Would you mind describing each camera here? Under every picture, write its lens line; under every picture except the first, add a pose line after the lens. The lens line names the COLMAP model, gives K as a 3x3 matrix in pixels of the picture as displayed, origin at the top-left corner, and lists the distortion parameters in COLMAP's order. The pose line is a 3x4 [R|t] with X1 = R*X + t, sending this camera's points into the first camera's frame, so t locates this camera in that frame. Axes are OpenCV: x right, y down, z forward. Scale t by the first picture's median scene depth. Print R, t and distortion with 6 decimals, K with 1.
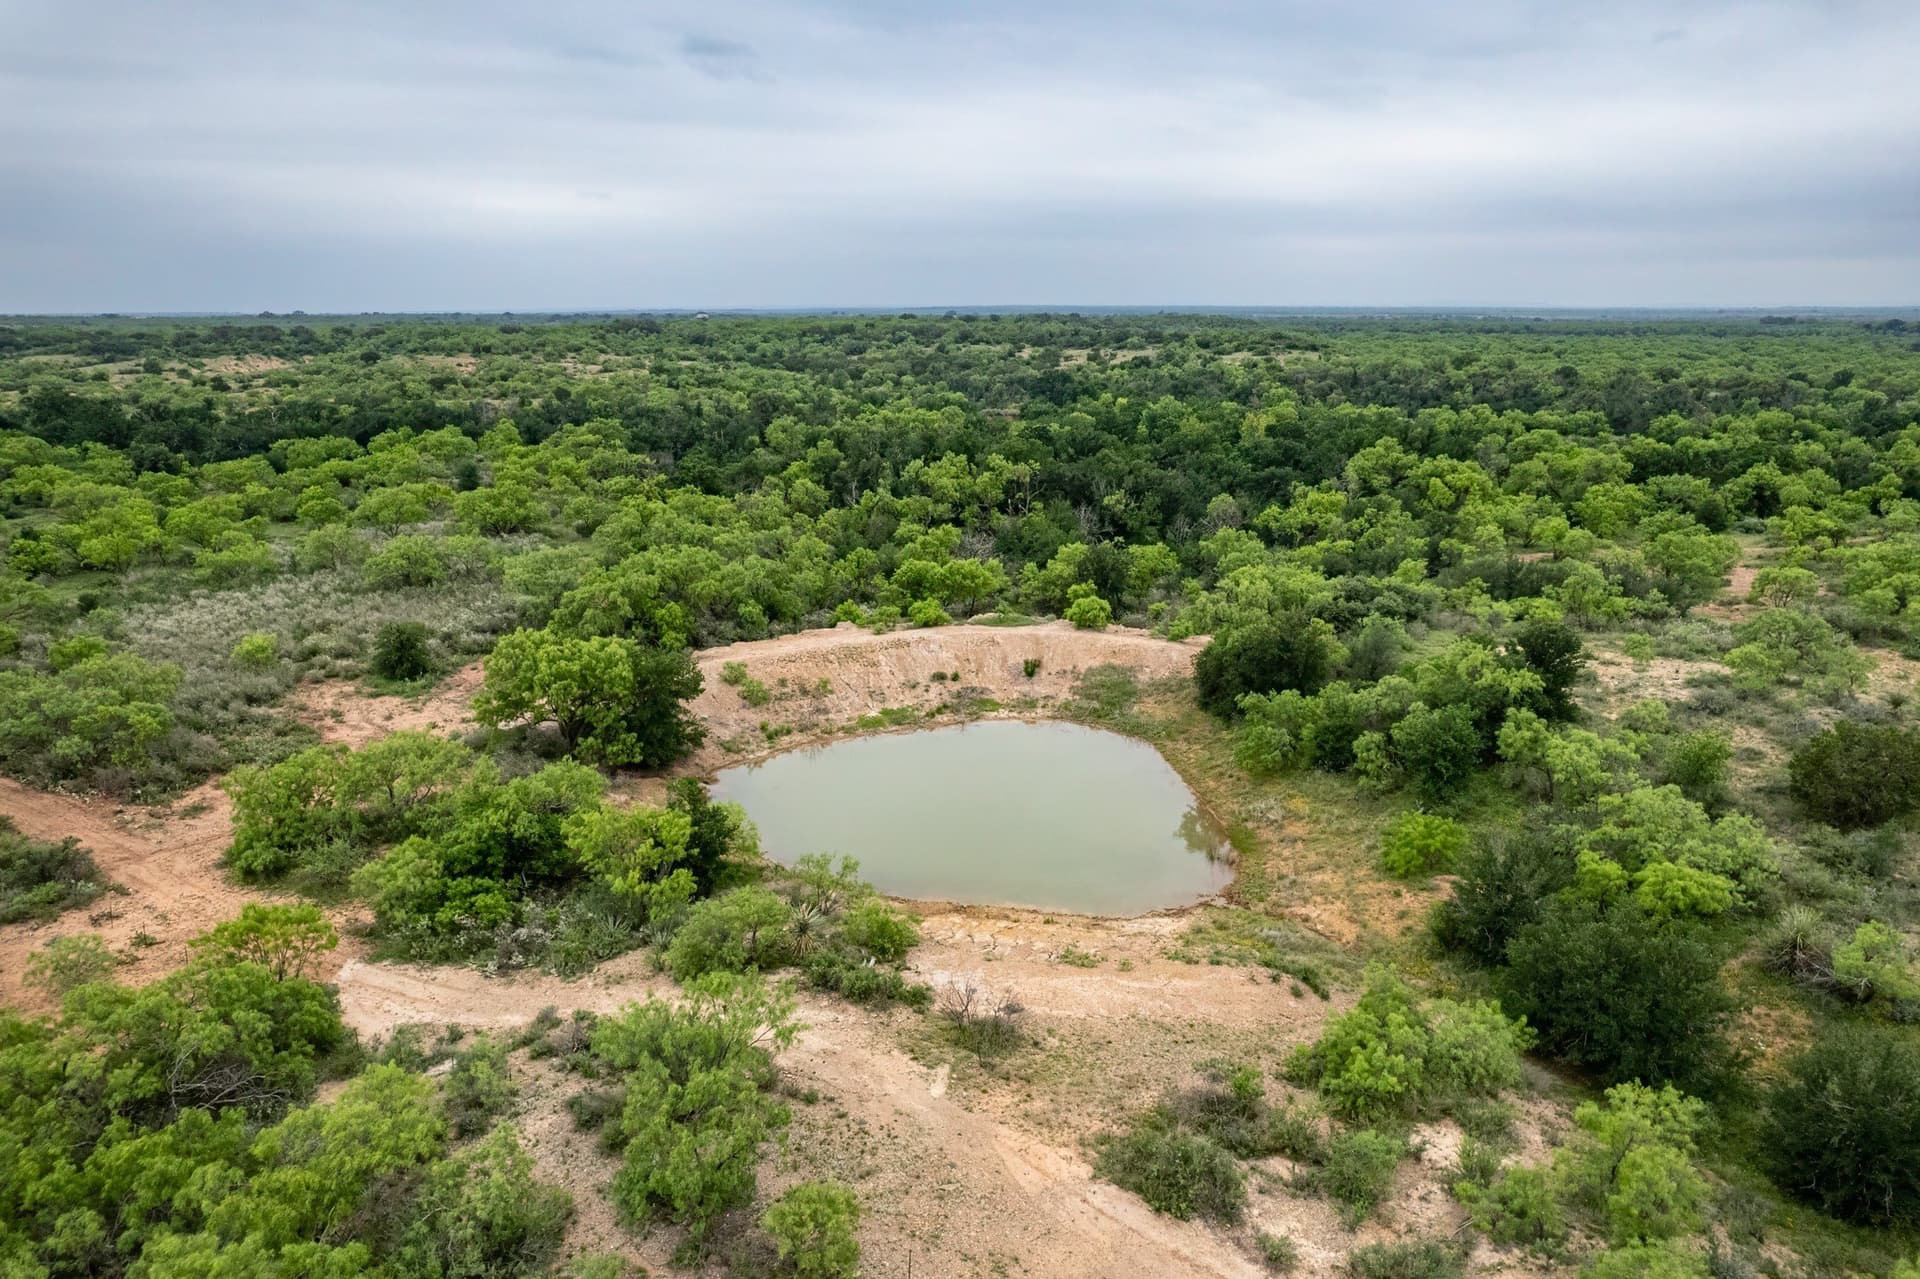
lens RADIAL K [[1246.4, 0, 960.0], [0, 1246.4, 639.5], [0, 0, 1]] dist [-0.084595, 0.076232]
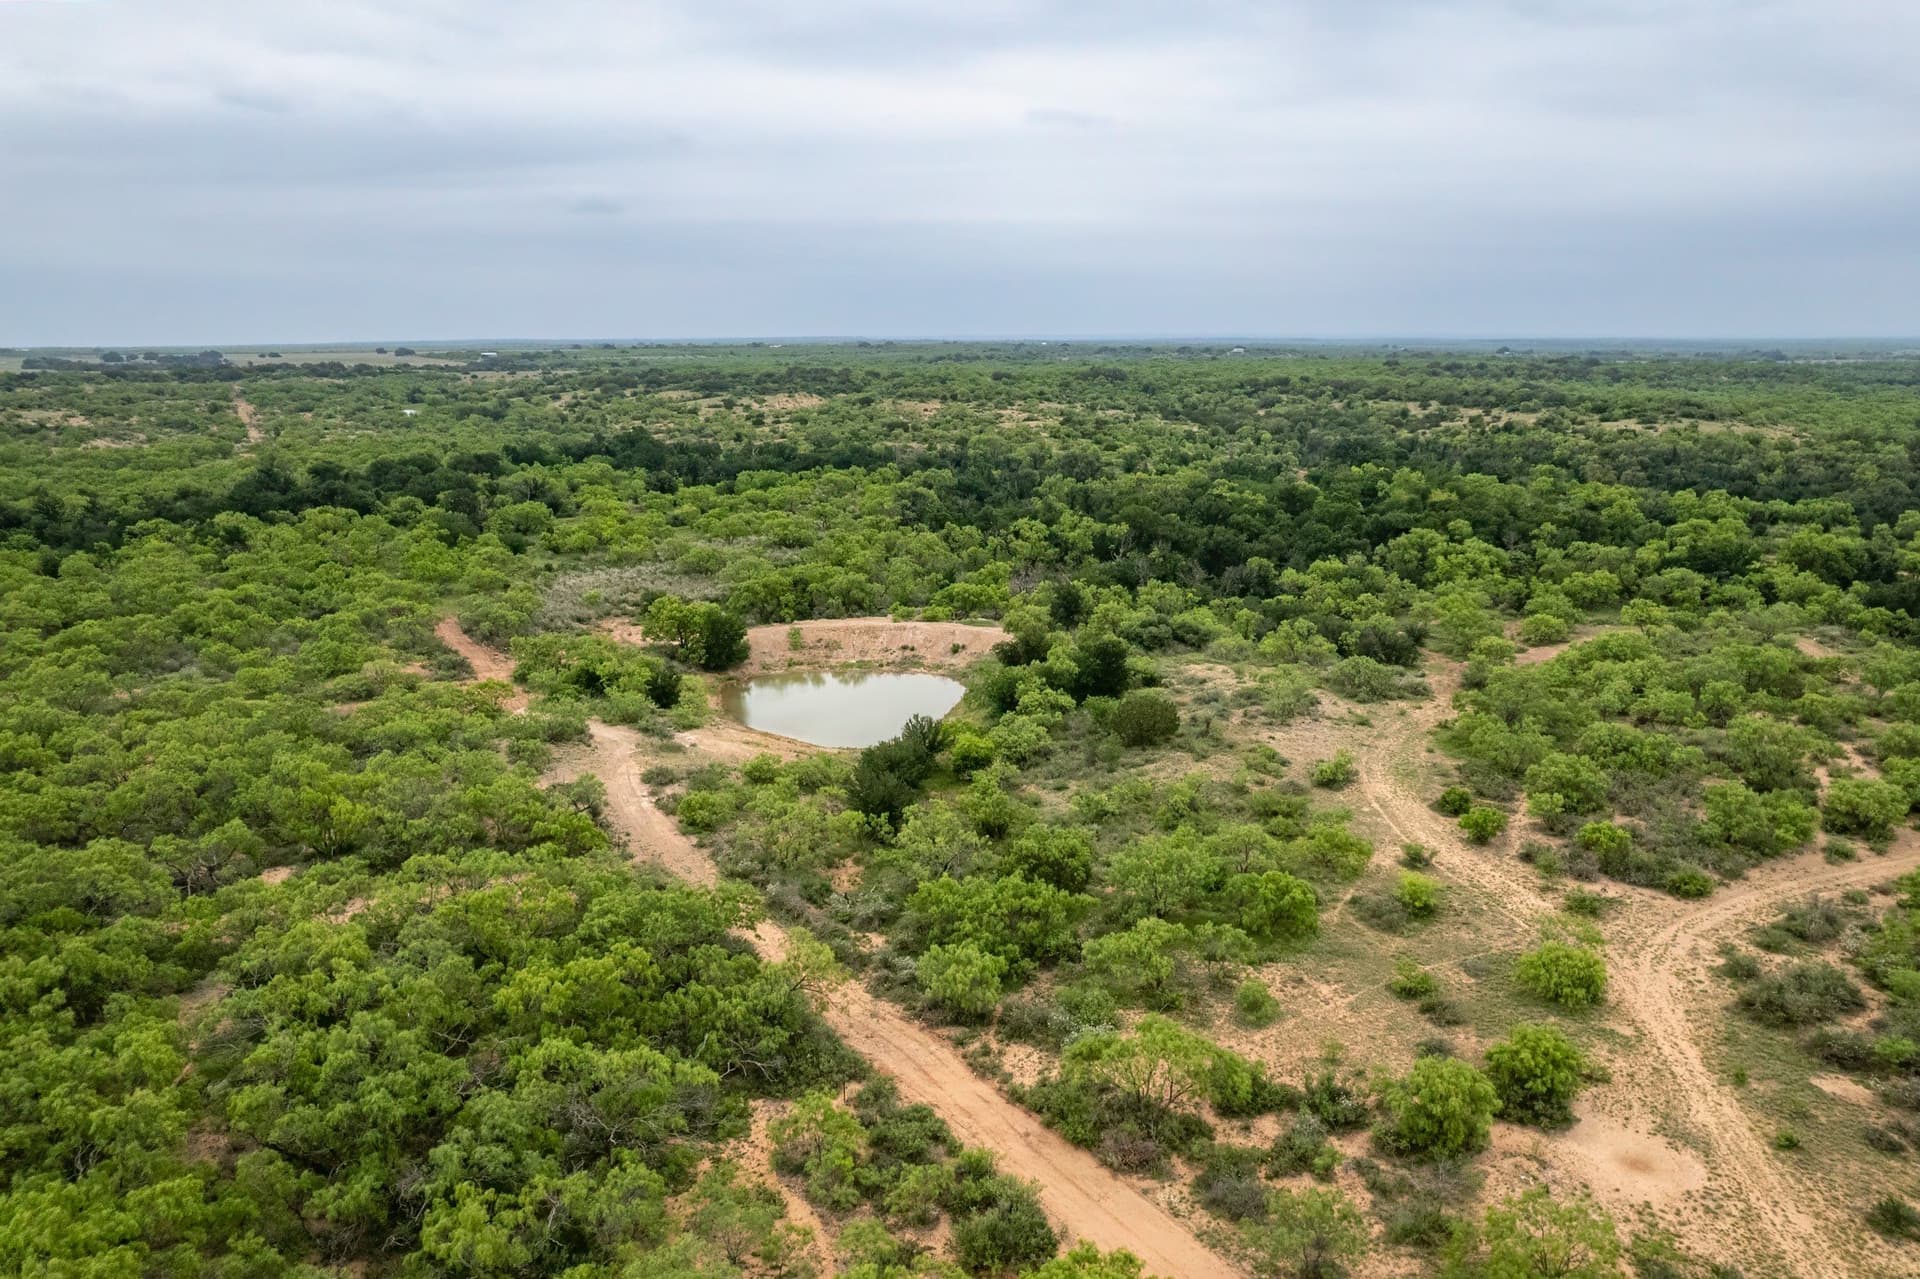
lens RADIAL K [[1246.4, 0, 960.0], [0, 1246.4, 639.5], [0, 0, 1]] dist [-0.084595, 0.076232]
pose [[0.900369, 0.100569, -0.423346, 0.462699], [-0.108597, 0.994072, 0.005186, 0.000675], [0.421358, 0.041305, 0.905953, -0.322028]]
